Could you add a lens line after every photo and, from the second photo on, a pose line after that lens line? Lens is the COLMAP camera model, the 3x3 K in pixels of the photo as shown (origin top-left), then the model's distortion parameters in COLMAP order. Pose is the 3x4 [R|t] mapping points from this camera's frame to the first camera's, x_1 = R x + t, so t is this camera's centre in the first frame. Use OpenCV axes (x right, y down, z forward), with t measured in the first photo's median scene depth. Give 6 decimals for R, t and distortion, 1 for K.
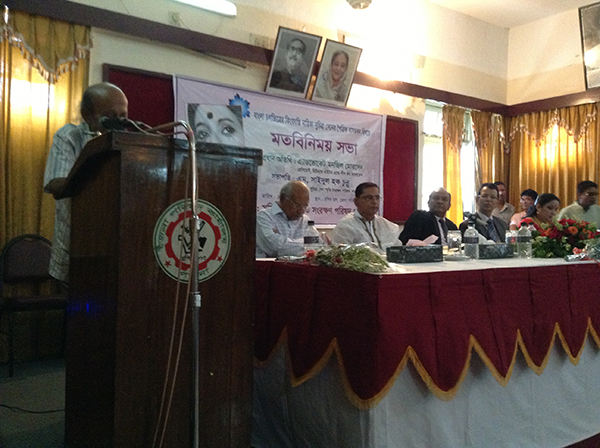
lens RADIAL K [[569.5, 0, 297.6], [0, 569.5, 226.4], [0, 0, 1]] dist [0.135981, -0.287475]
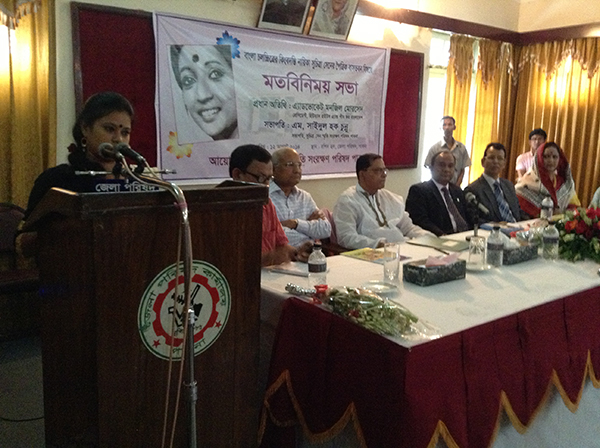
lens RADIAL K [[567.9, 0, 300.0], [0, 567.9, 224.0], [0, 0, 1]] dist [0.132959, -0.254170]
pose [[0.999540, 0.004436, 0.030003, -0.015214], [-0.009518, 0.985153, 0.171412, -0.084838], [-0.028797, -0.171619, 0.984742, 0.070015]]
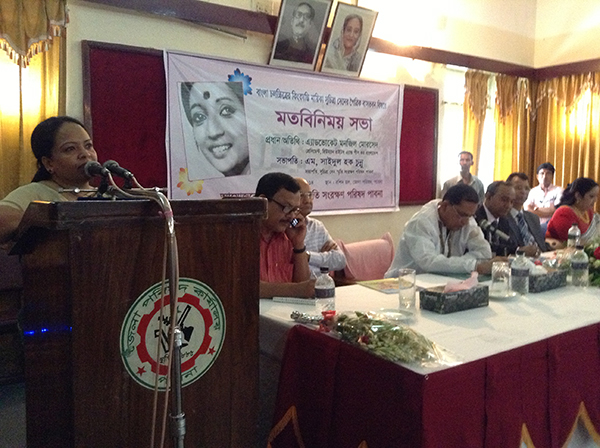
lens RADIAL K [[571.8, 0, 300.3], [0, 571.8, 220.6], [0, 0, 1]] dist [0.121297, -0.274397]
pose [[0.999932, -0.009841, -0.006331, -0.004426], [0.010324, 0.996630, 0.081375, -0.063976], [0.005509, -0.081435, 0.996663, 0.091289]]
